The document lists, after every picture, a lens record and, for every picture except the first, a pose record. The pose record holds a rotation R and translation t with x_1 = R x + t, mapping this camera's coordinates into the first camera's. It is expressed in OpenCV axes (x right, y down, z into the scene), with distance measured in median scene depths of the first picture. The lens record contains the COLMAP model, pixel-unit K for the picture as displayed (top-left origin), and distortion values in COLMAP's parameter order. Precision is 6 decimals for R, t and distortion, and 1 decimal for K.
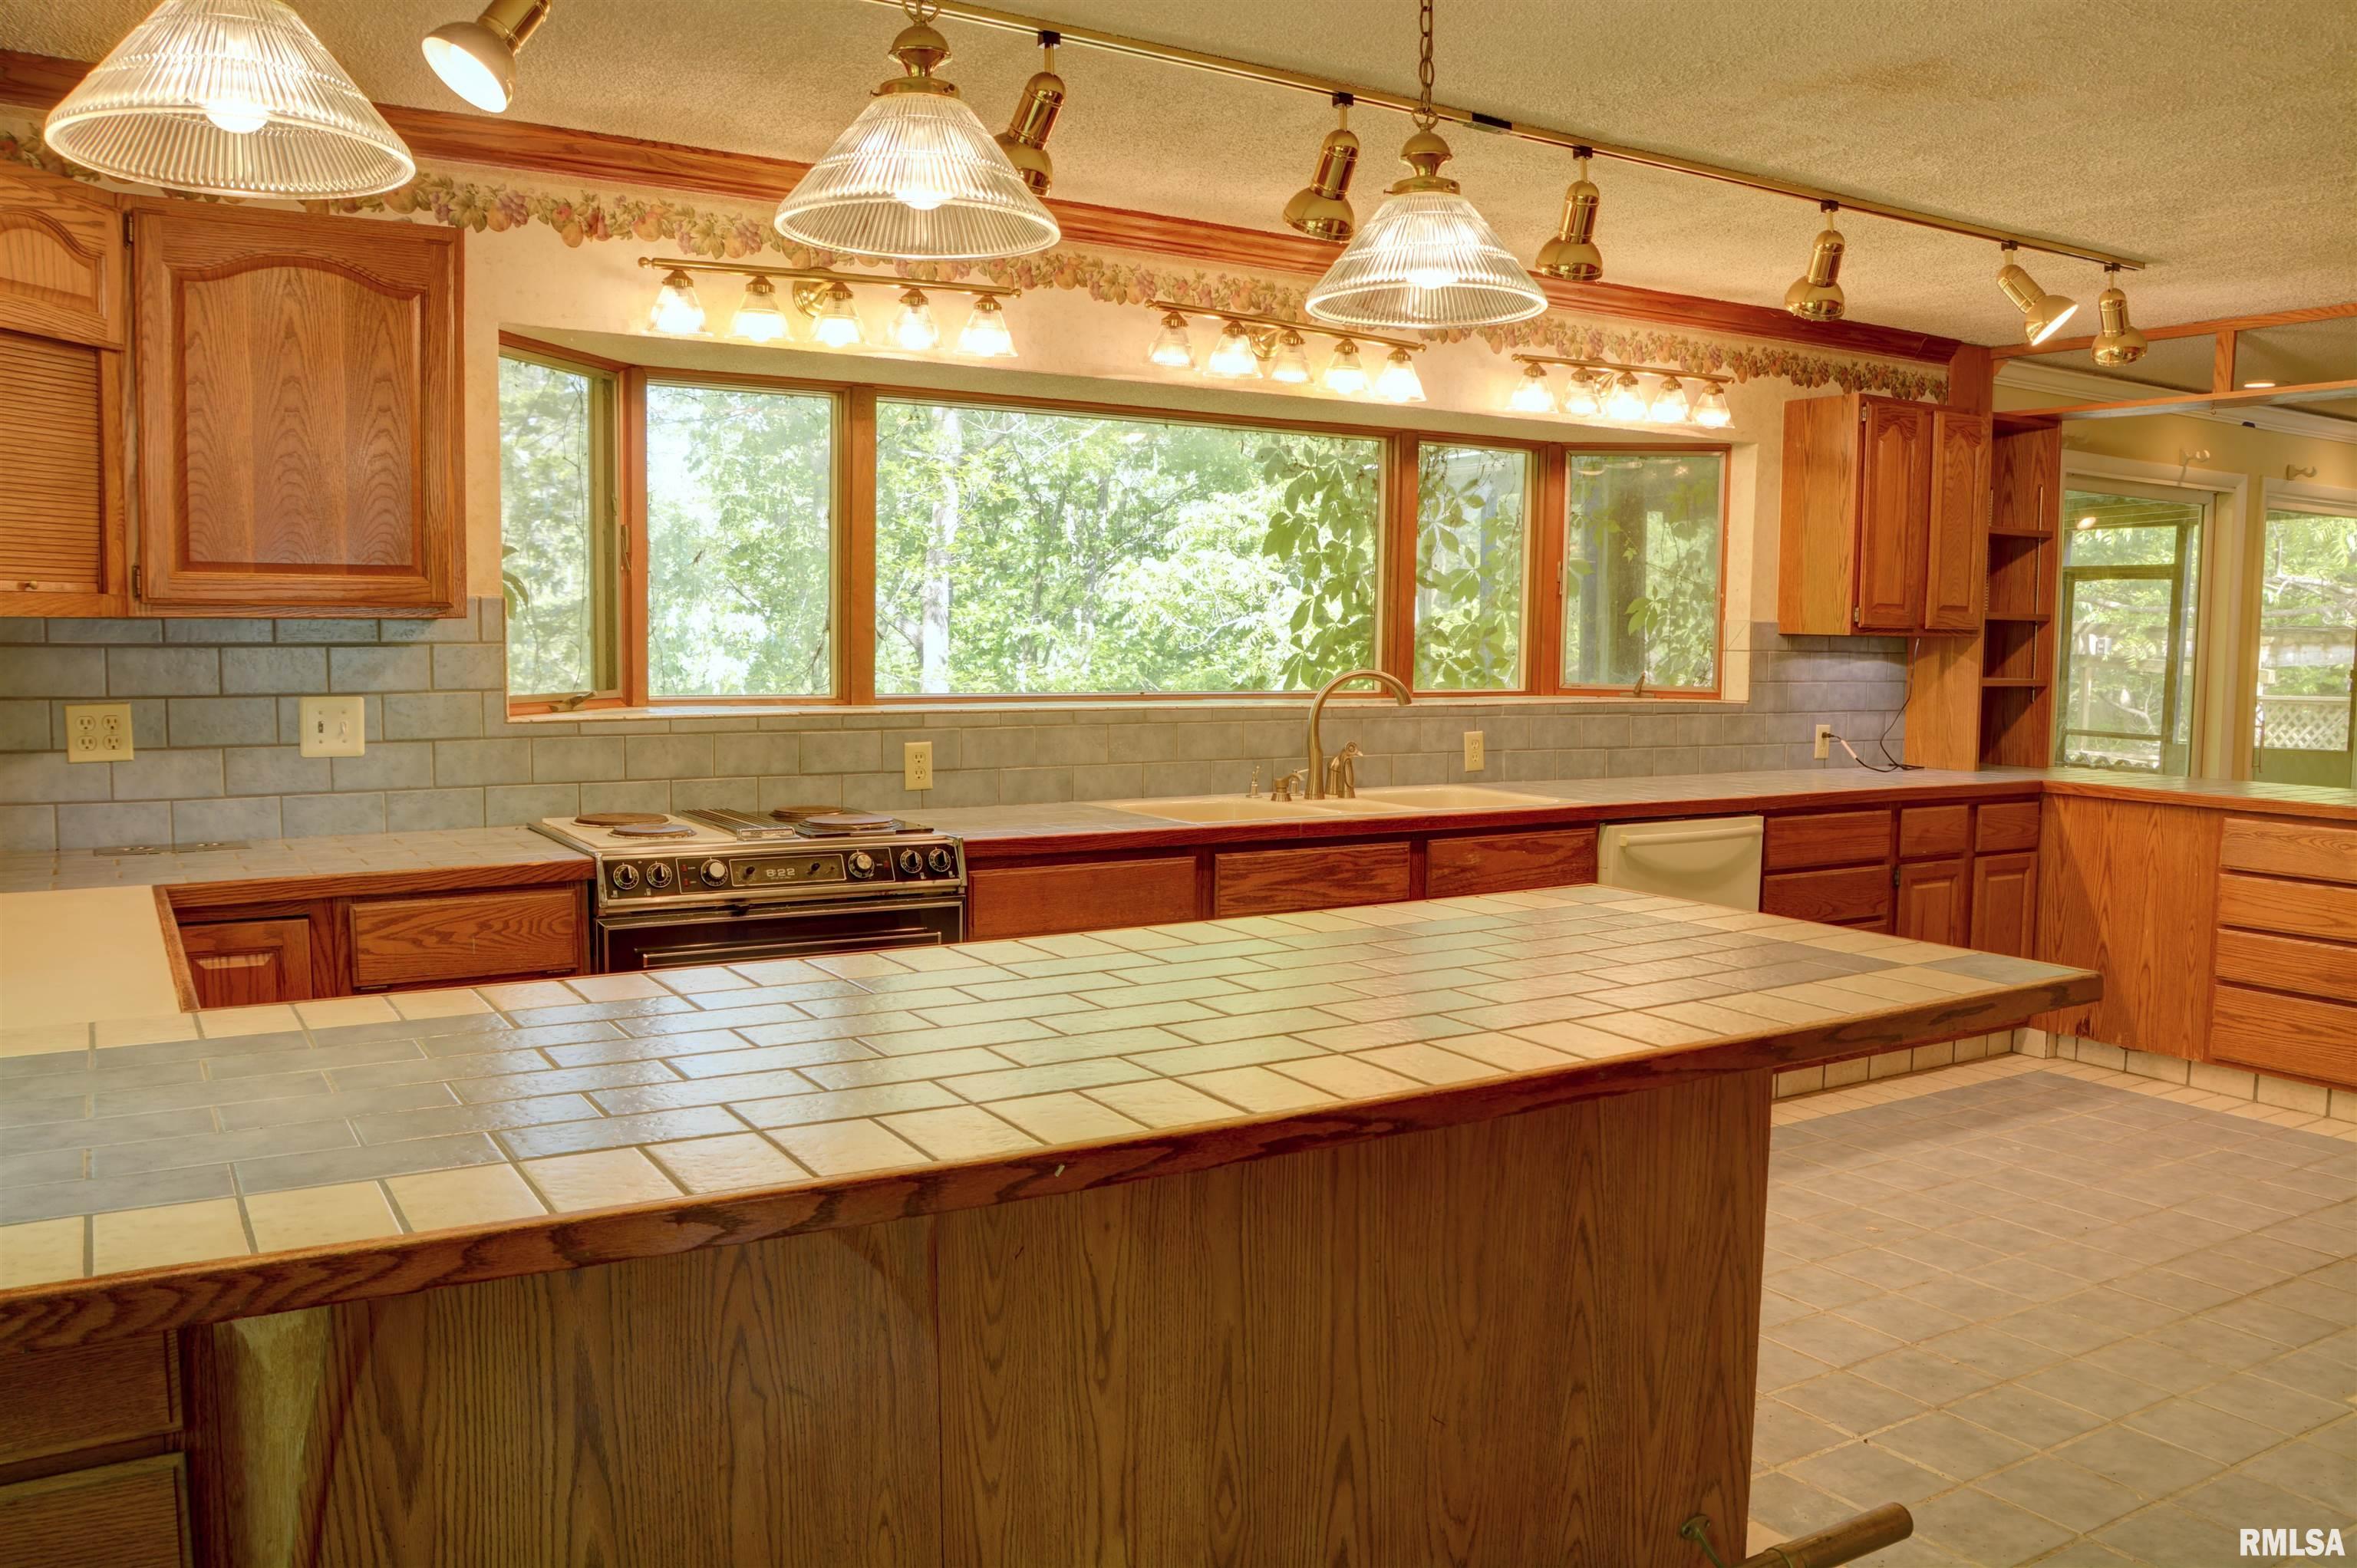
lens RADIAL K [[1858.9, 0, 1196.1], [0, 1858.9, 805.8], [0, 0, 1]] dist [-0.145826, 0.115157]
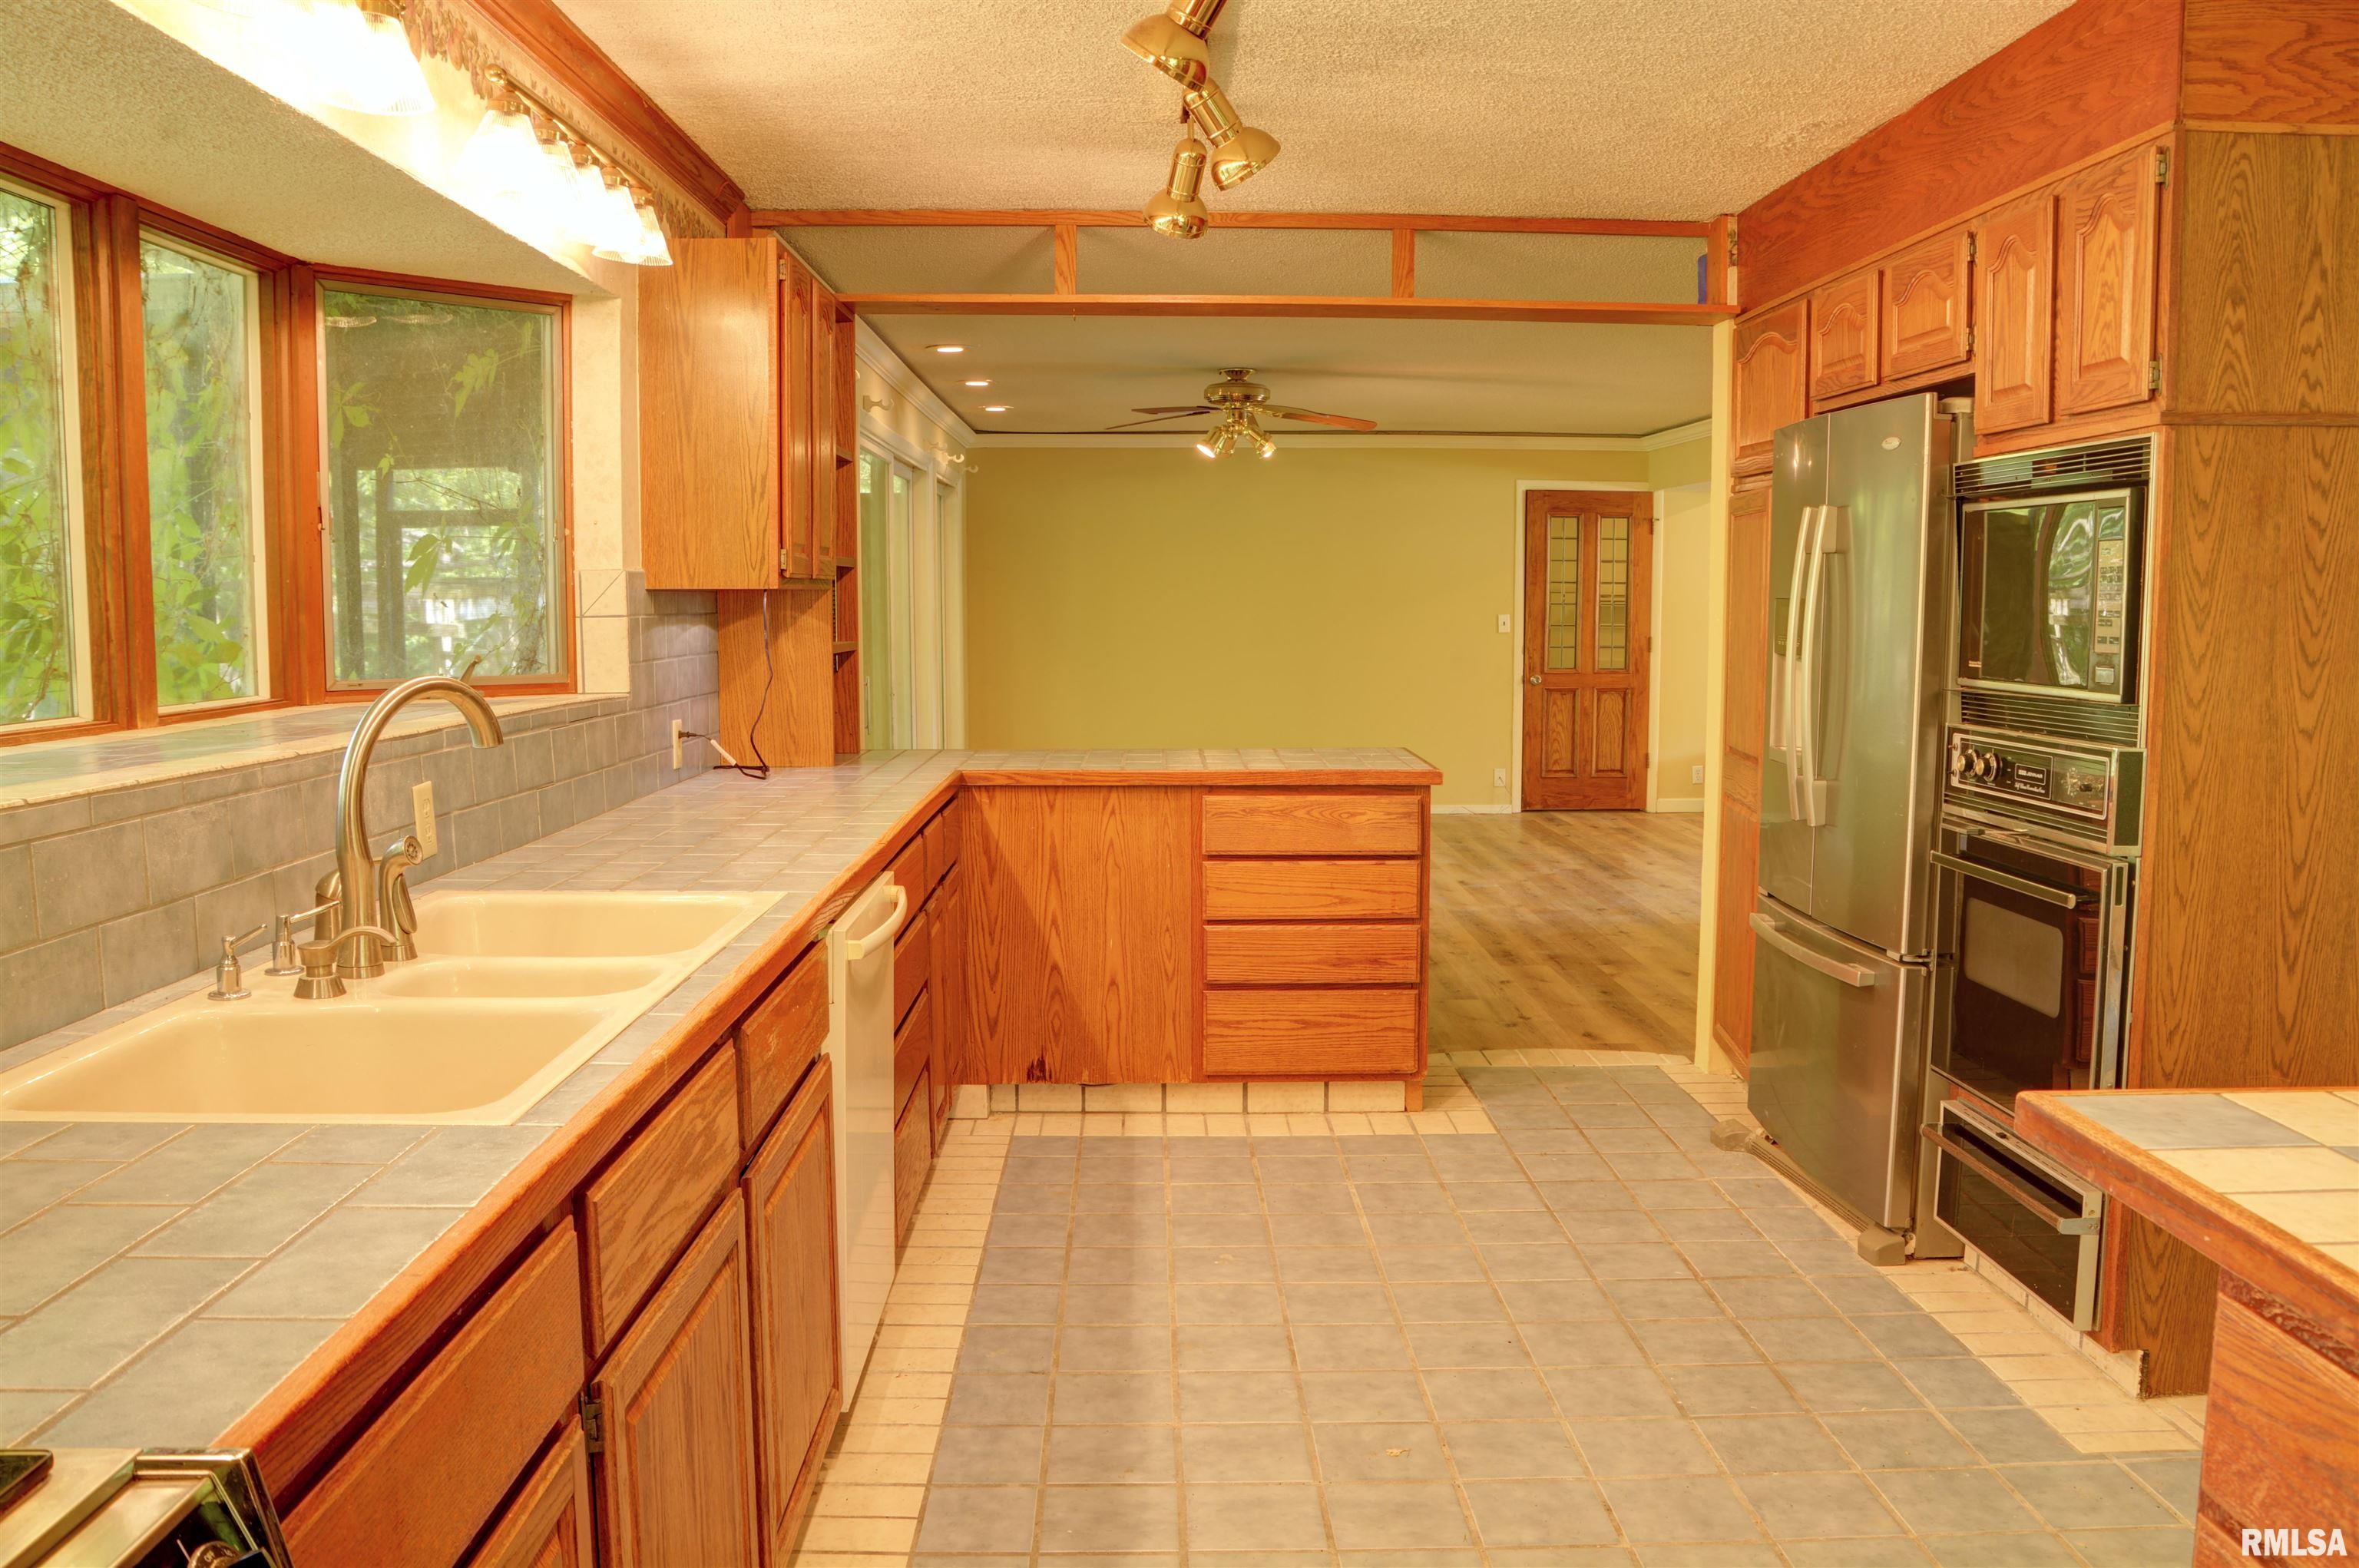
lens RADIAL K [[1860.6, 0, 1197.1], [0, 1860.6, 805.9], [0, 0, 1]] dist [-0.145826, 0.115157]
pose [[0.506213, -0.106146, 0.855851, -0.178854], [0.085610, 0.993680, 0.072603, -0.051638], [-0.858149, 0.036517, 0.512101, 0.537572]]
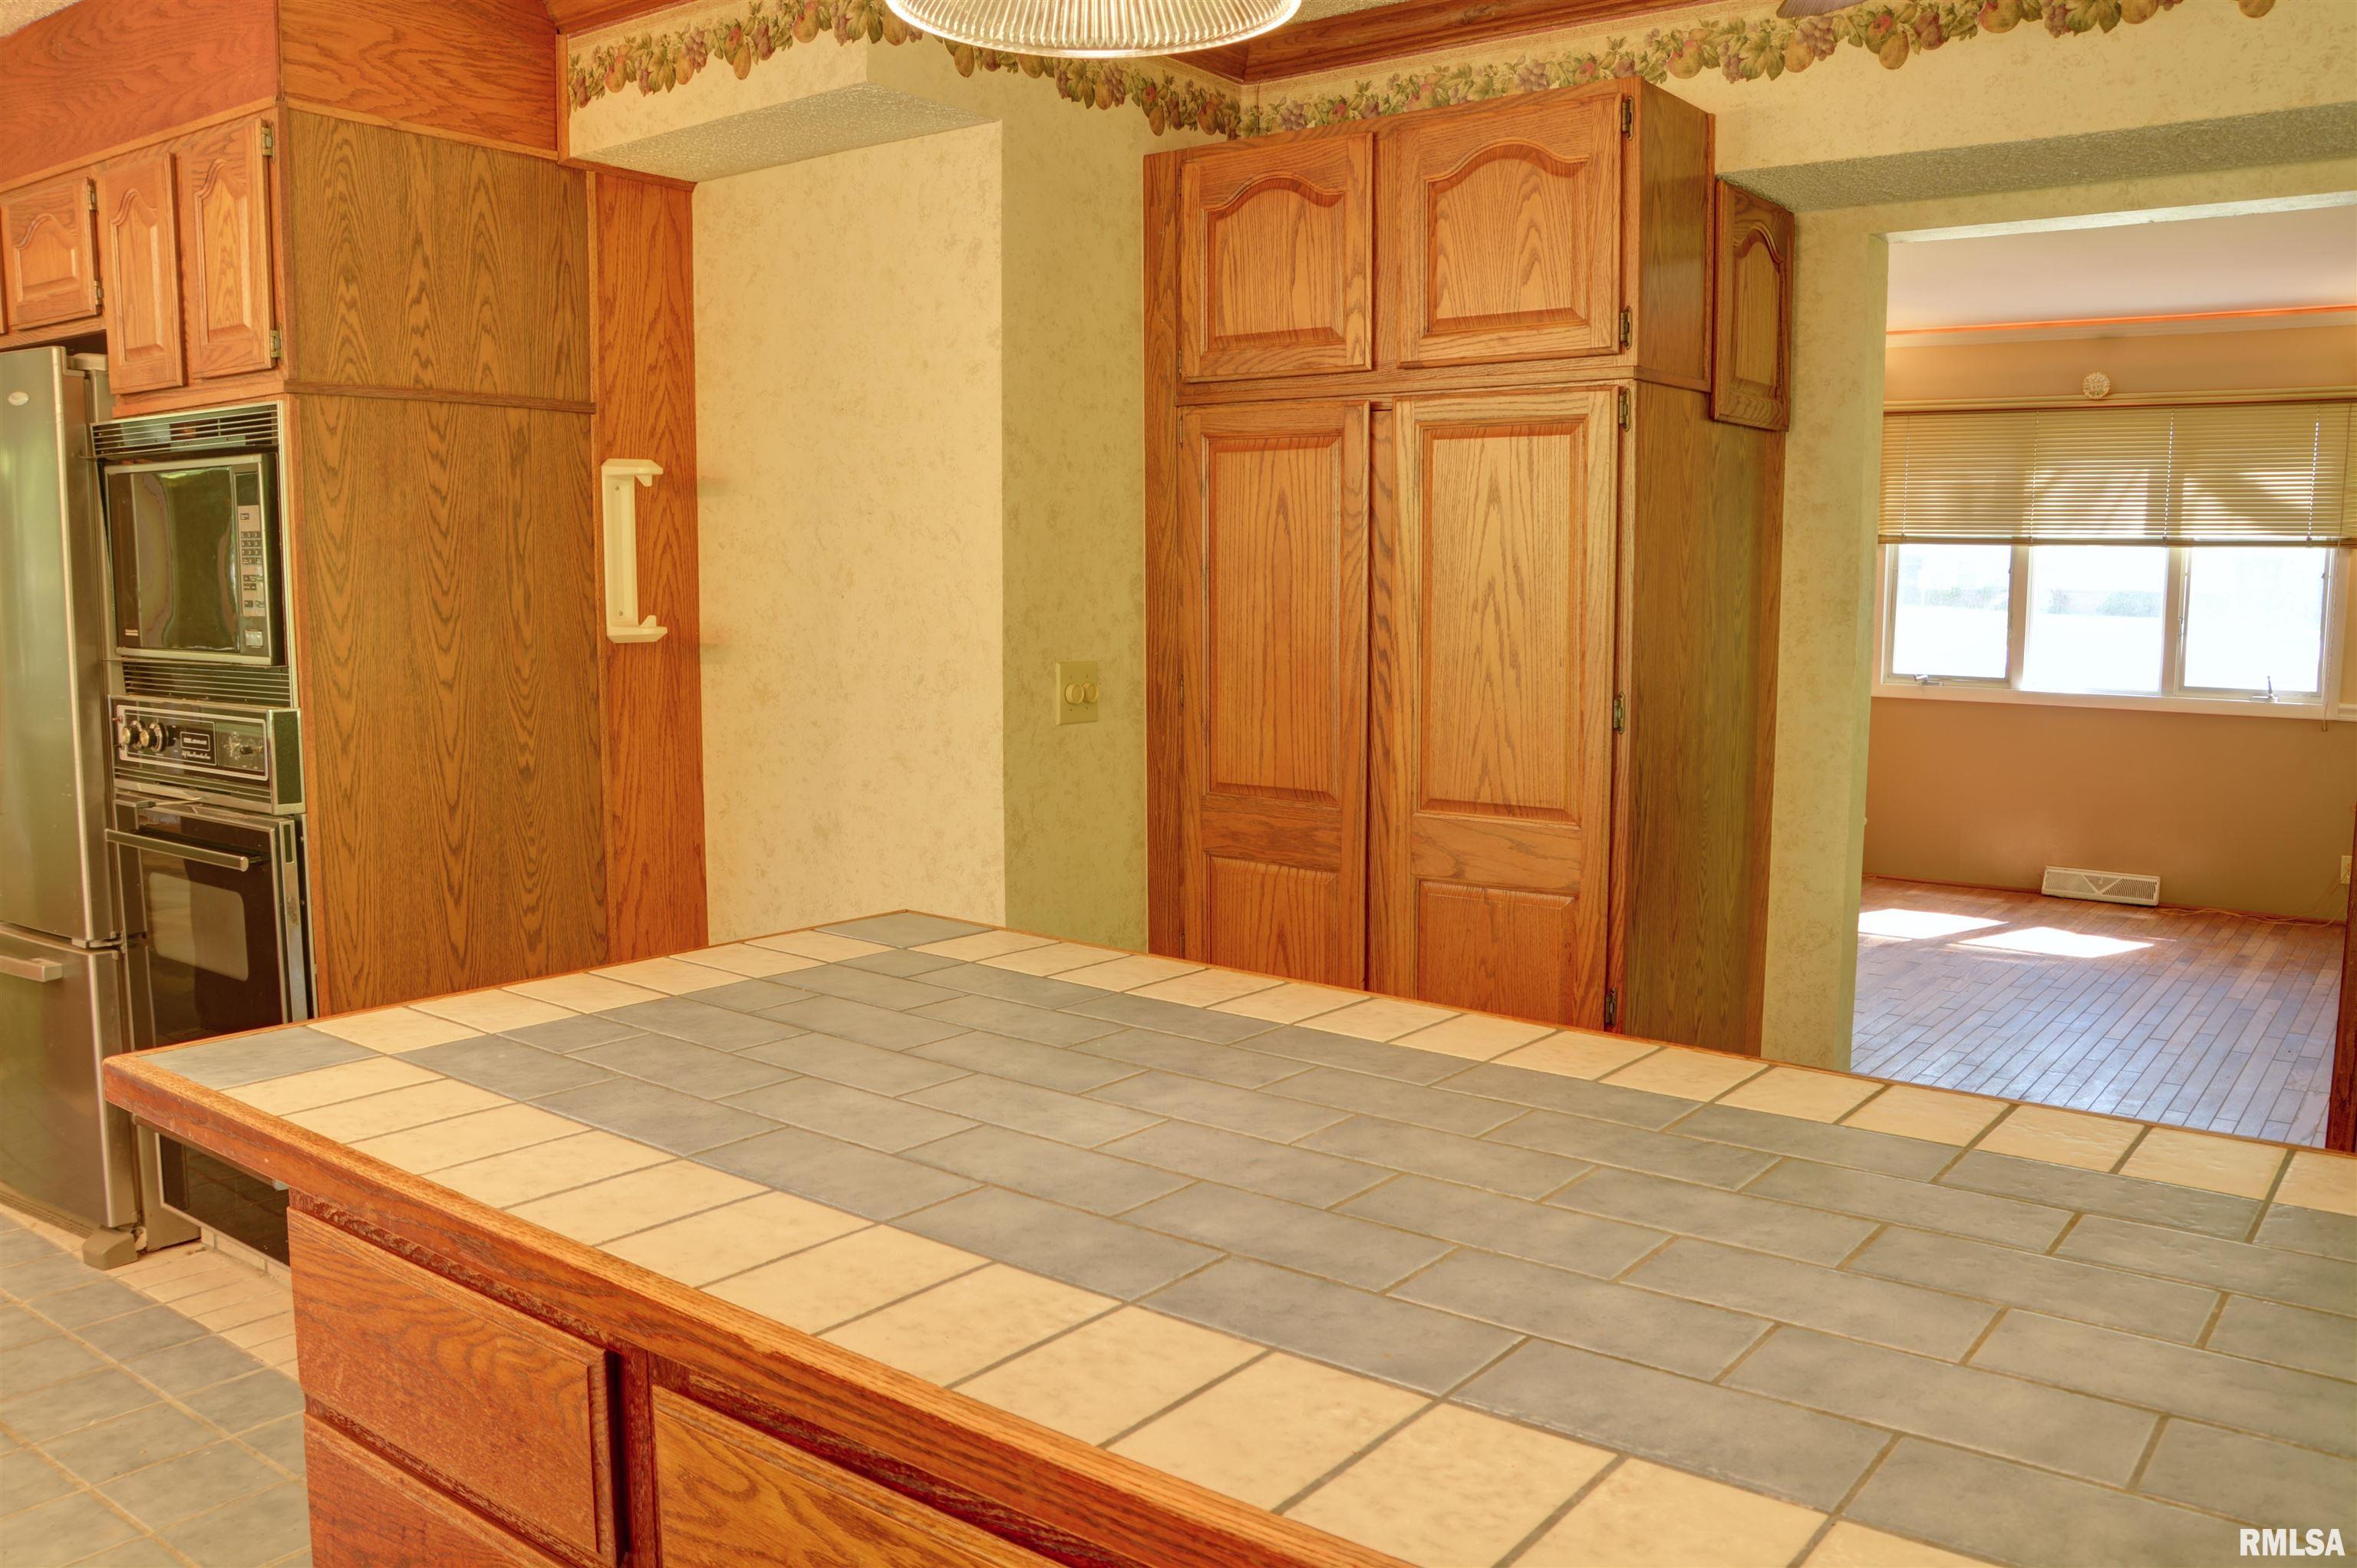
lens RADIAL K [[1858.9, 0, 1196.1], [0, 1858.9, 805.8], [0, 0, 1]] dist [-0.145826, 0.115157]
pose [[-0.357513, -0.131269, 0.924637, -0.189043], [0.078621, 0.982327, 0.169858, -0.048342], [-0.930593, 0.133423, -0.340874, 0.505916]]
